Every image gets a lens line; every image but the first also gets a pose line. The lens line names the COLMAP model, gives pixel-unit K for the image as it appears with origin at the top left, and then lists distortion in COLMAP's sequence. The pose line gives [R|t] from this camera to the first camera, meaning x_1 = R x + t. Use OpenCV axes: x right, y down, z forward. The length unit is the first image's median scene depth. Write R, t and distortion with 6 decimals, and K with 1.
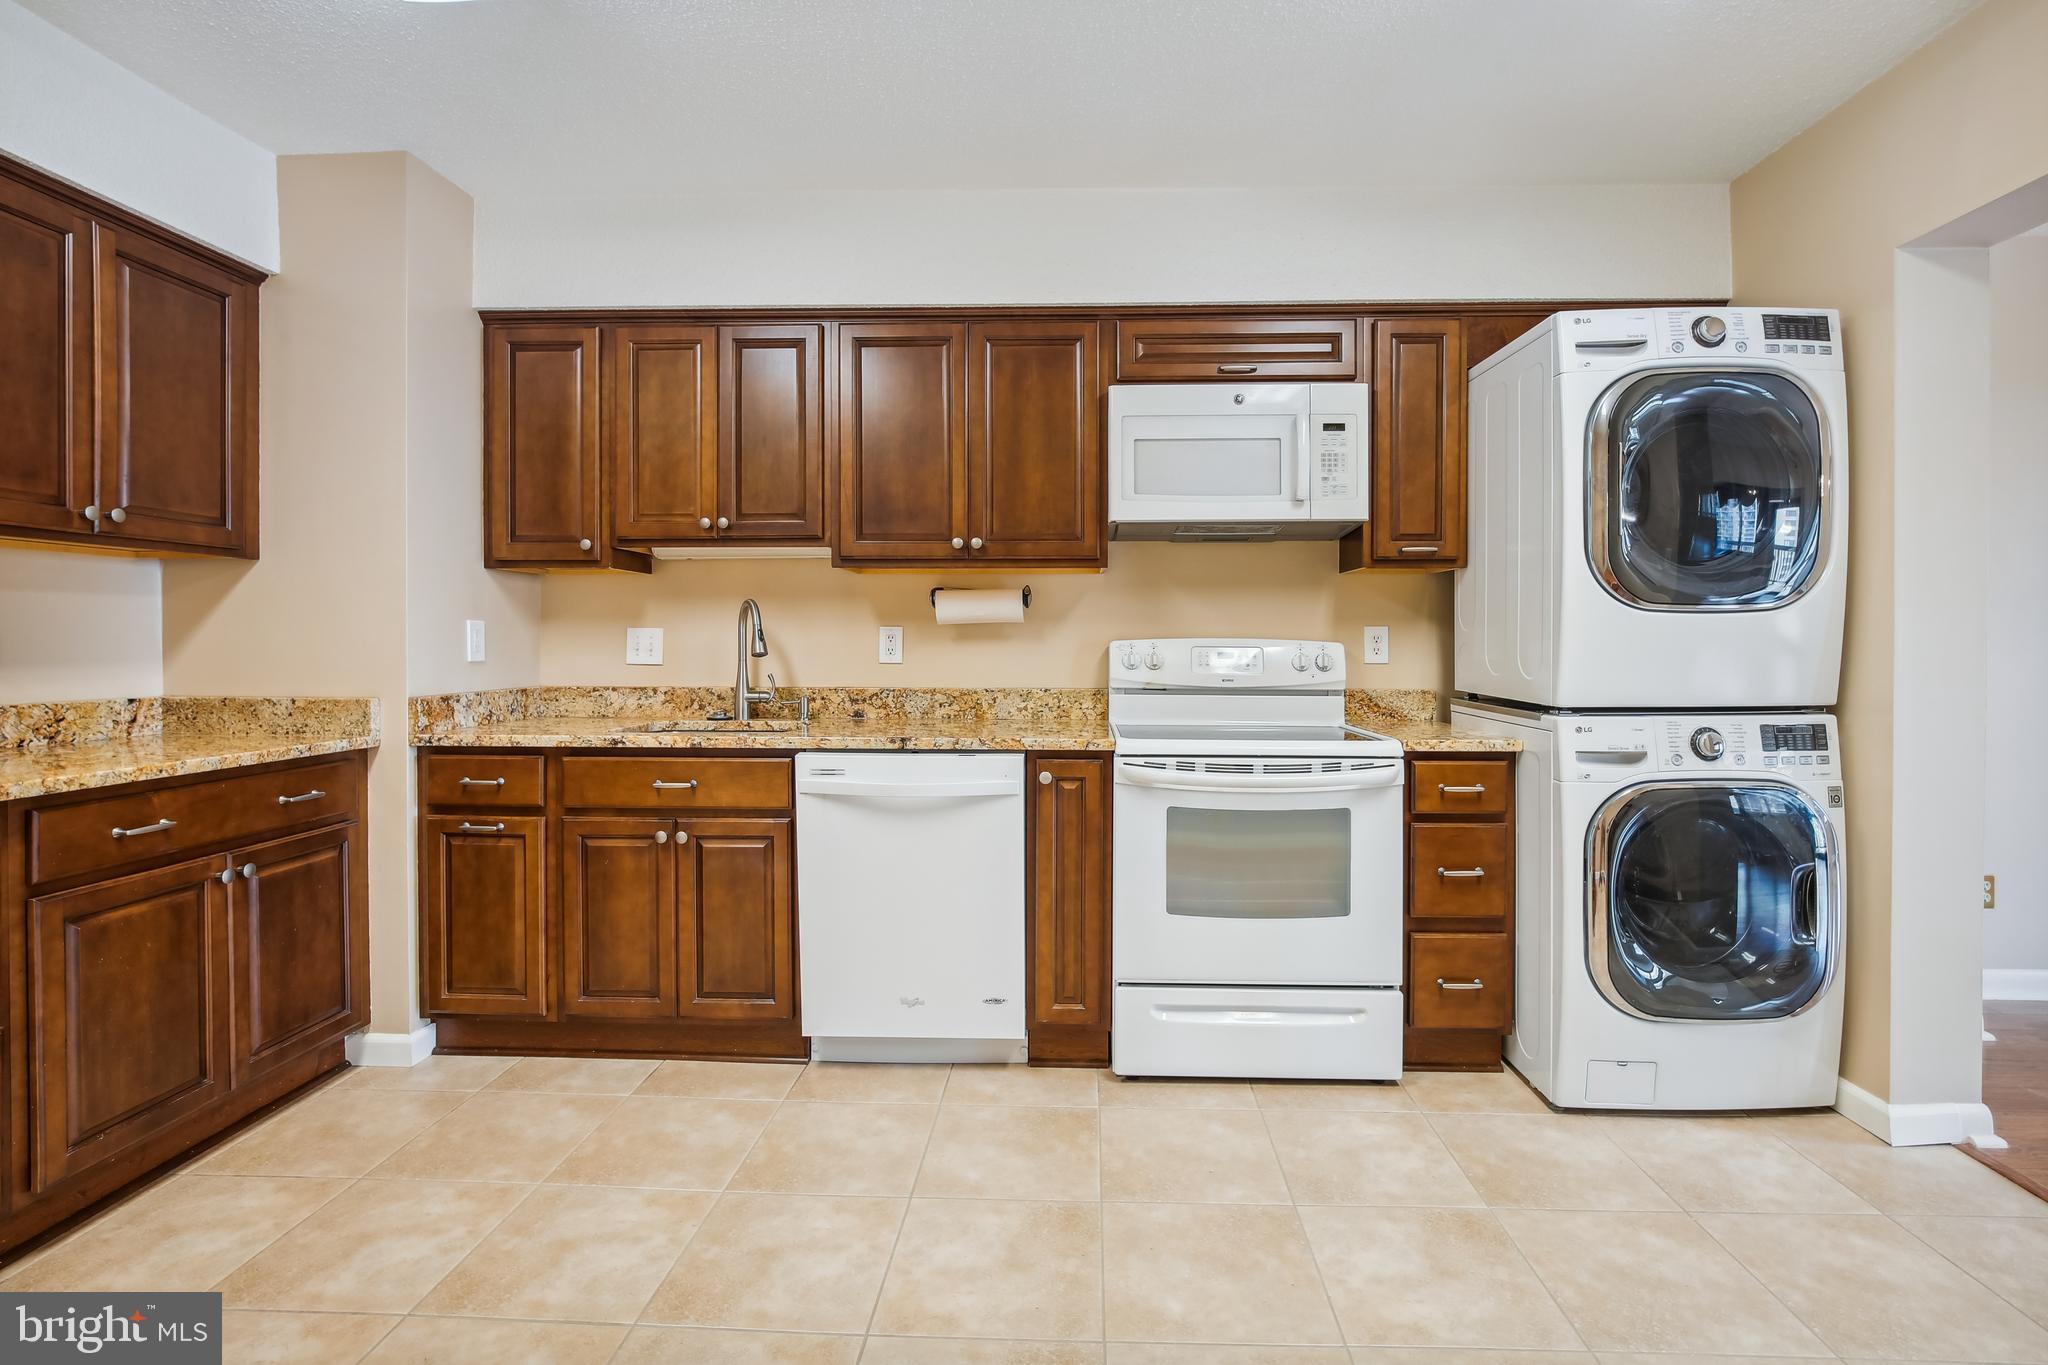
lens RADIAL K [[946.7, 0, 1051.8], [0, 946.7, 653.5], [0, 0, 1]] dist [-0.017510, 0.004648]
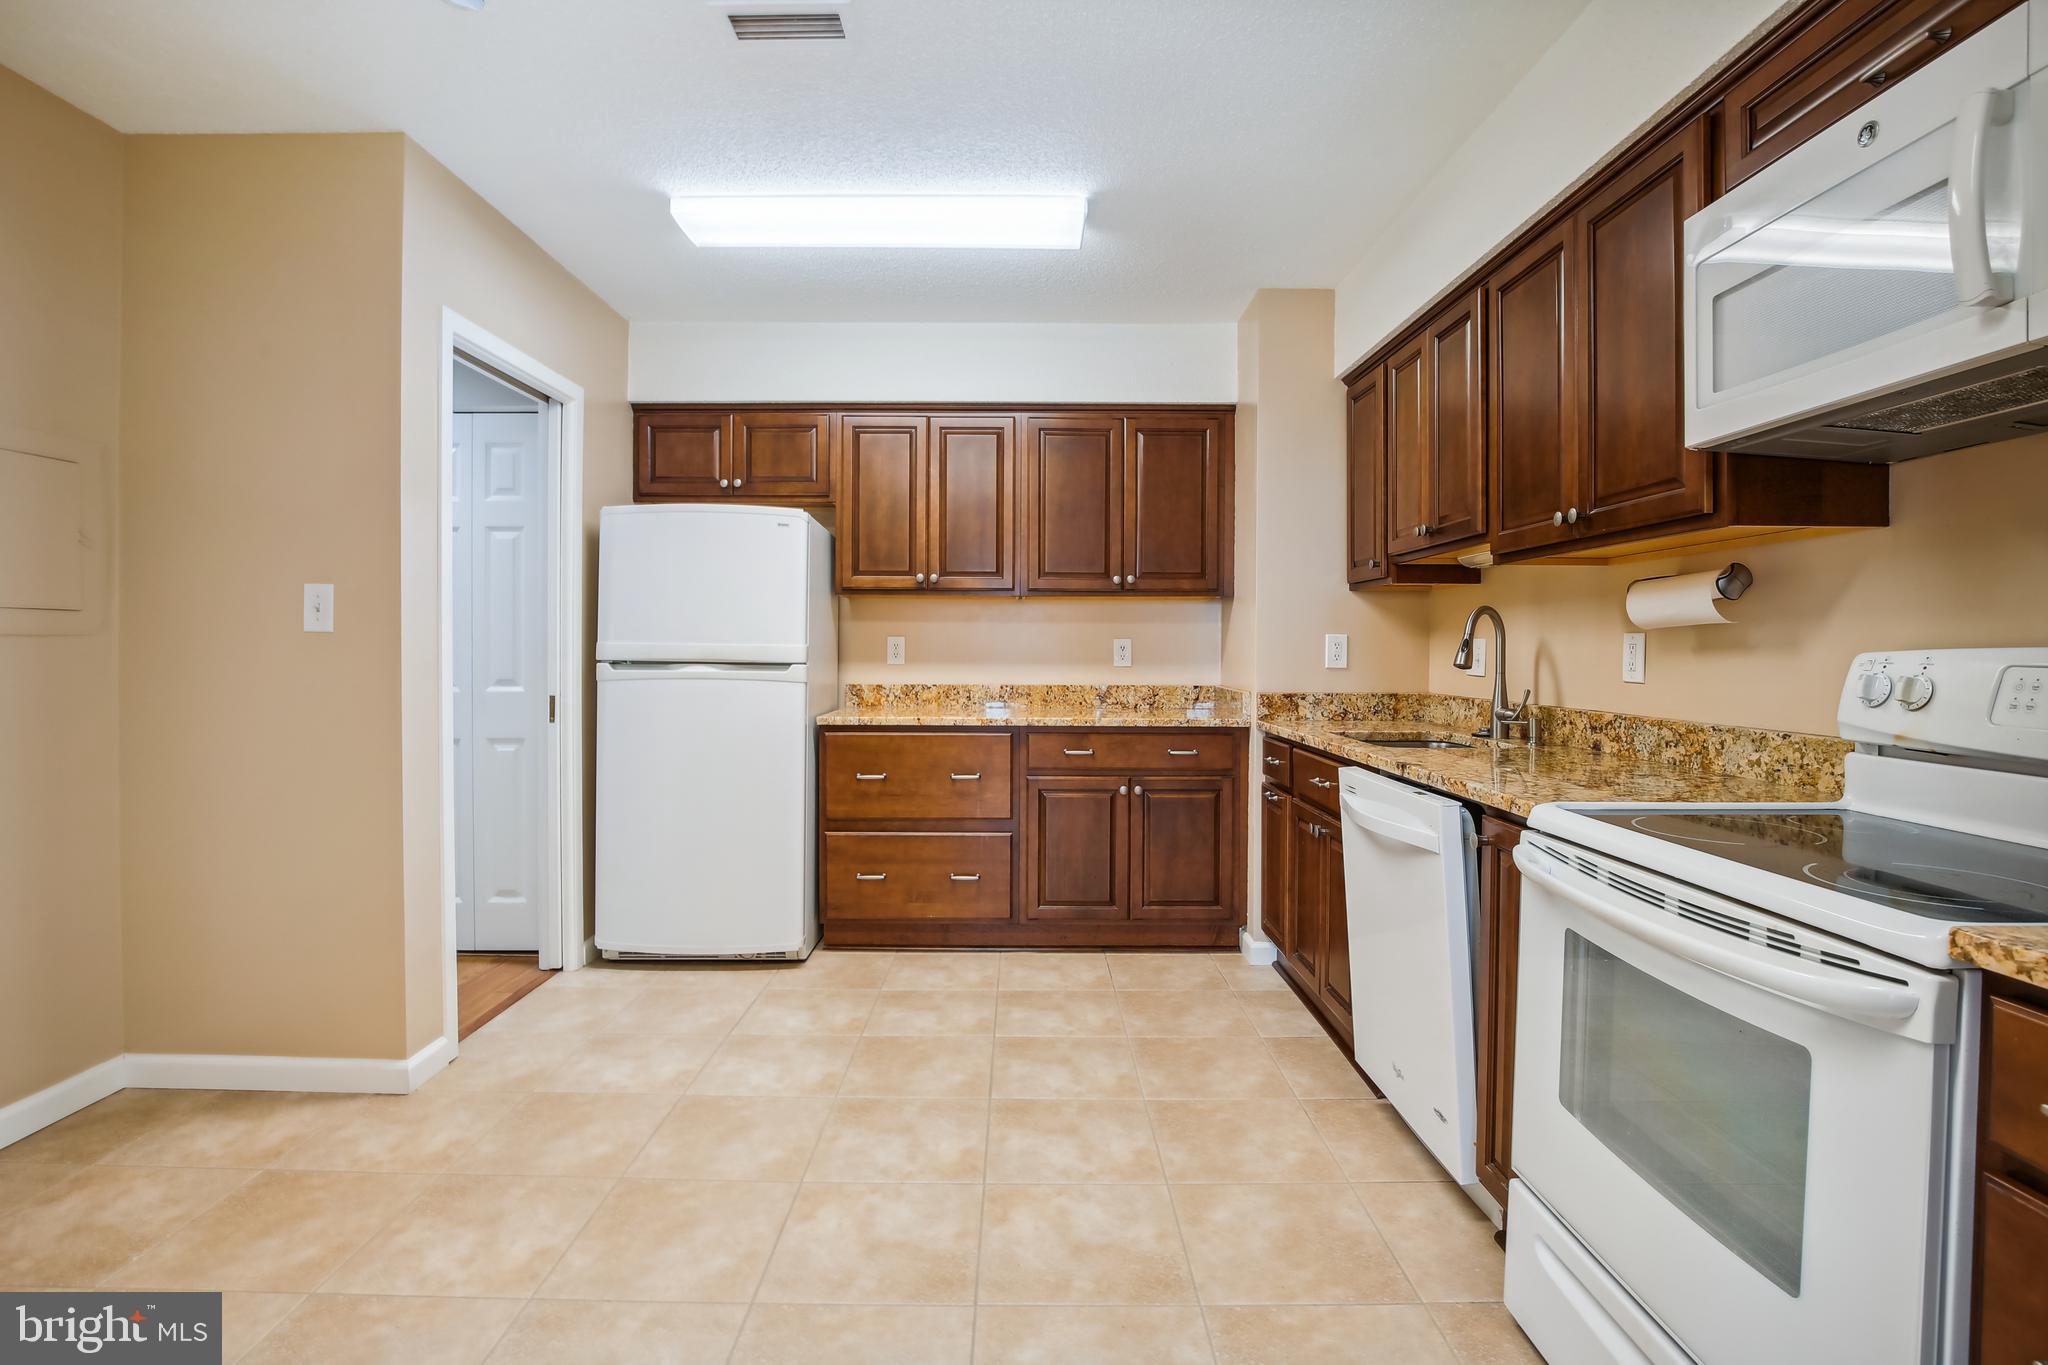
lens RADIAL K [[969.1, 0, 1029.0], [0, 969.1, 667.8], [0, 0, 1]] dist [-0.023673, 0.000017]
pose [[0.047812, 0.018048, -0.998693, 0.688101], [-0.016992, 0.999707, 0.017253, -0.007444], [0.998712, 0.016145, 0.048105, 0.603039]]
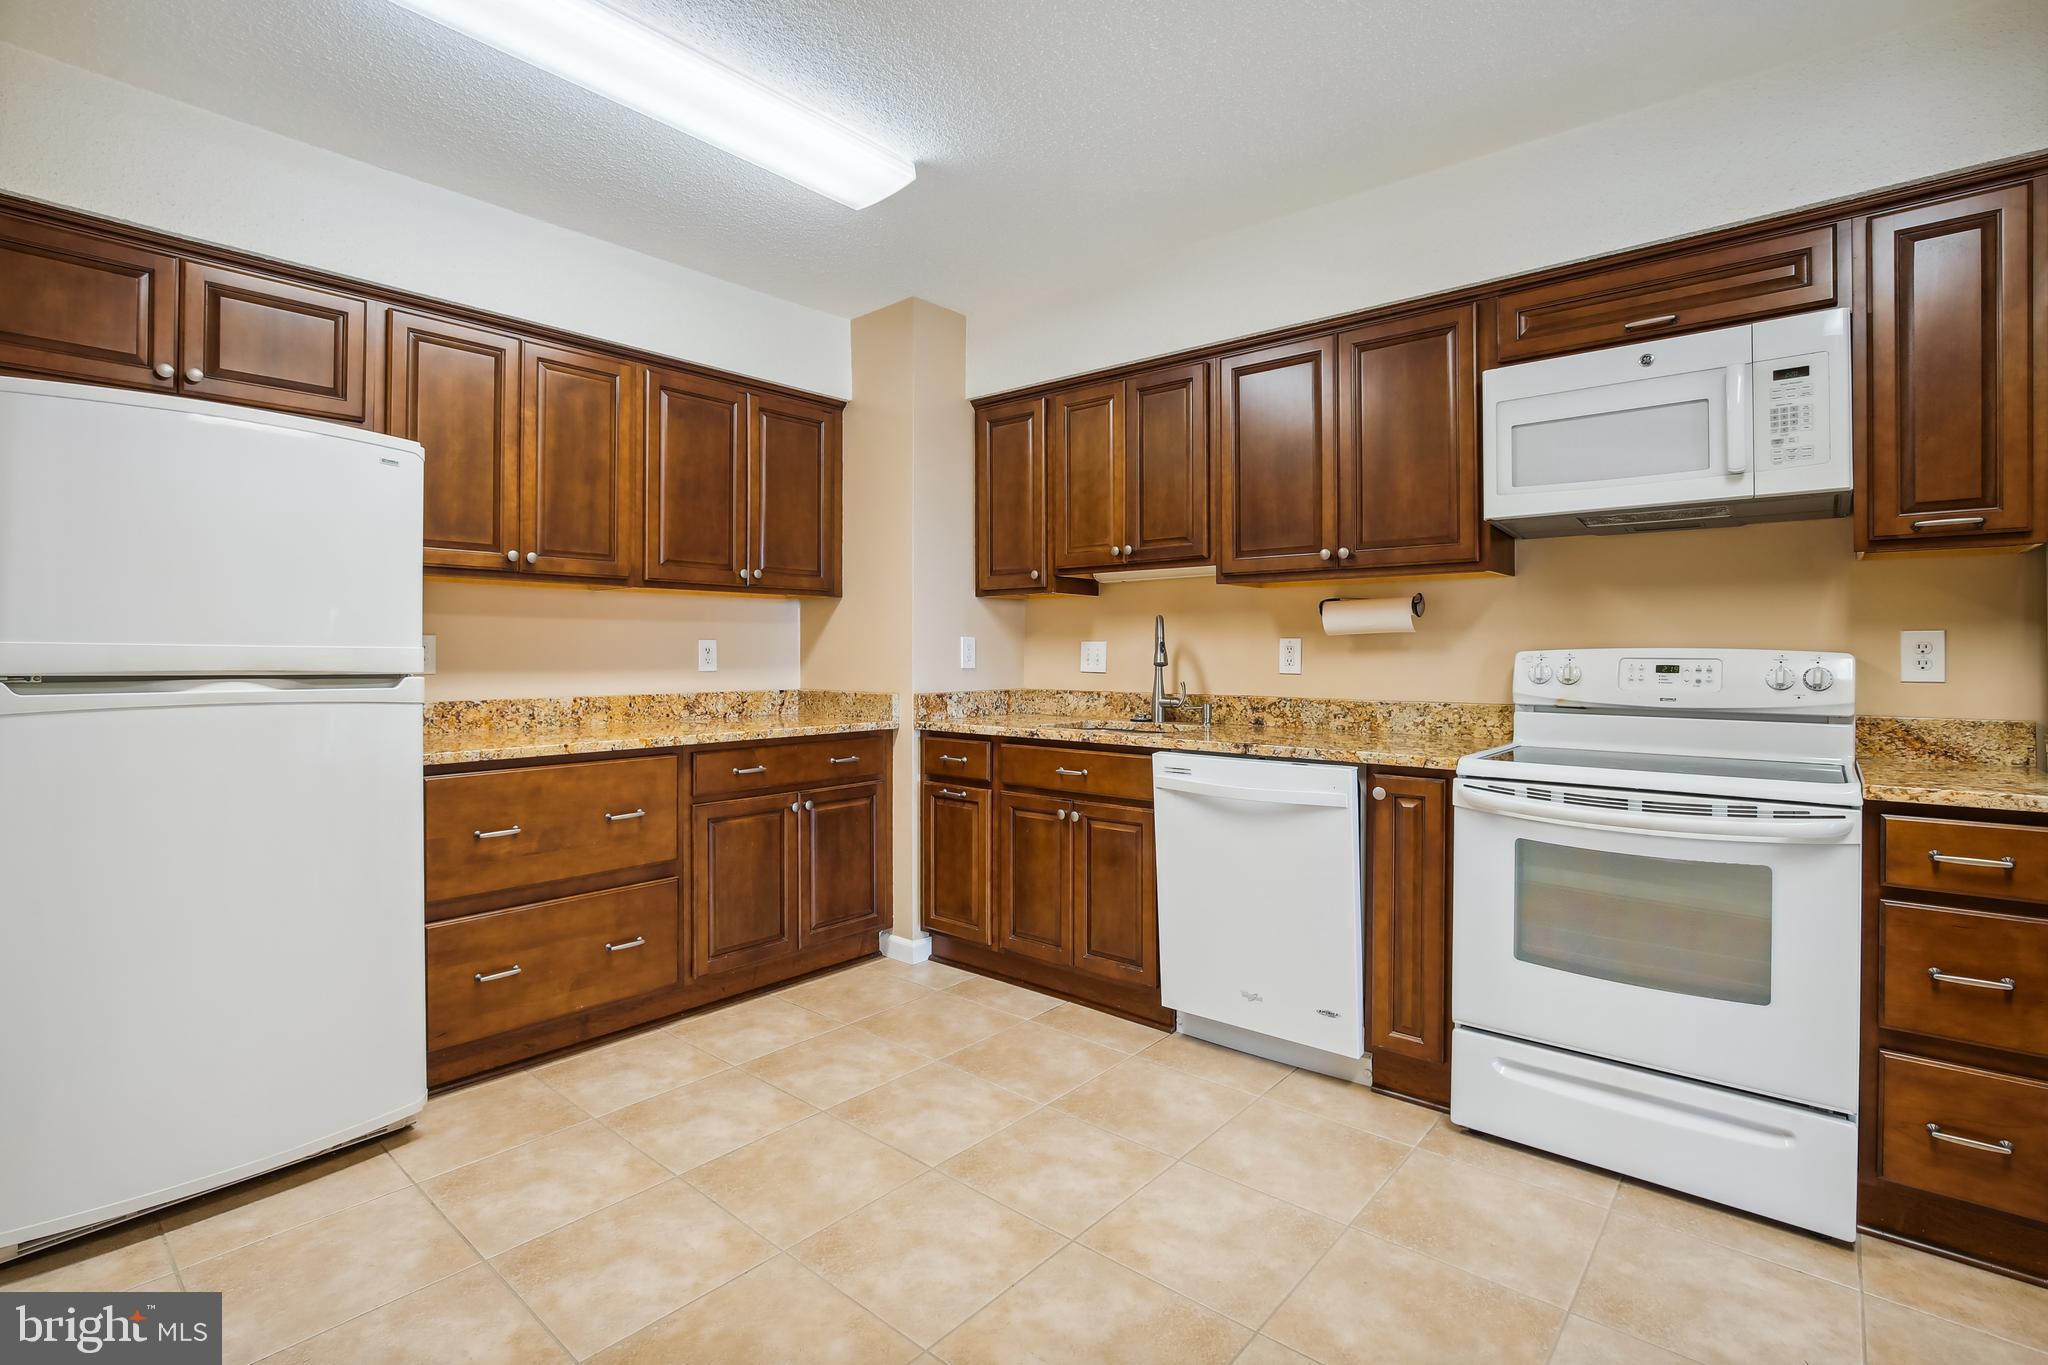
lens RADIAL K [[949.3, 0, 1024.9], [0, 949.3, 656.5], [0, 0, 1]] dist [-0.016957, -0.000262]
pose [[0.783112, 0.000854, -0.621880, 0.301328], [-0.006787, 0.999951, -0.007174, 0.001085], [0.621843, 0.009839, 0.783080, 0.016696]]
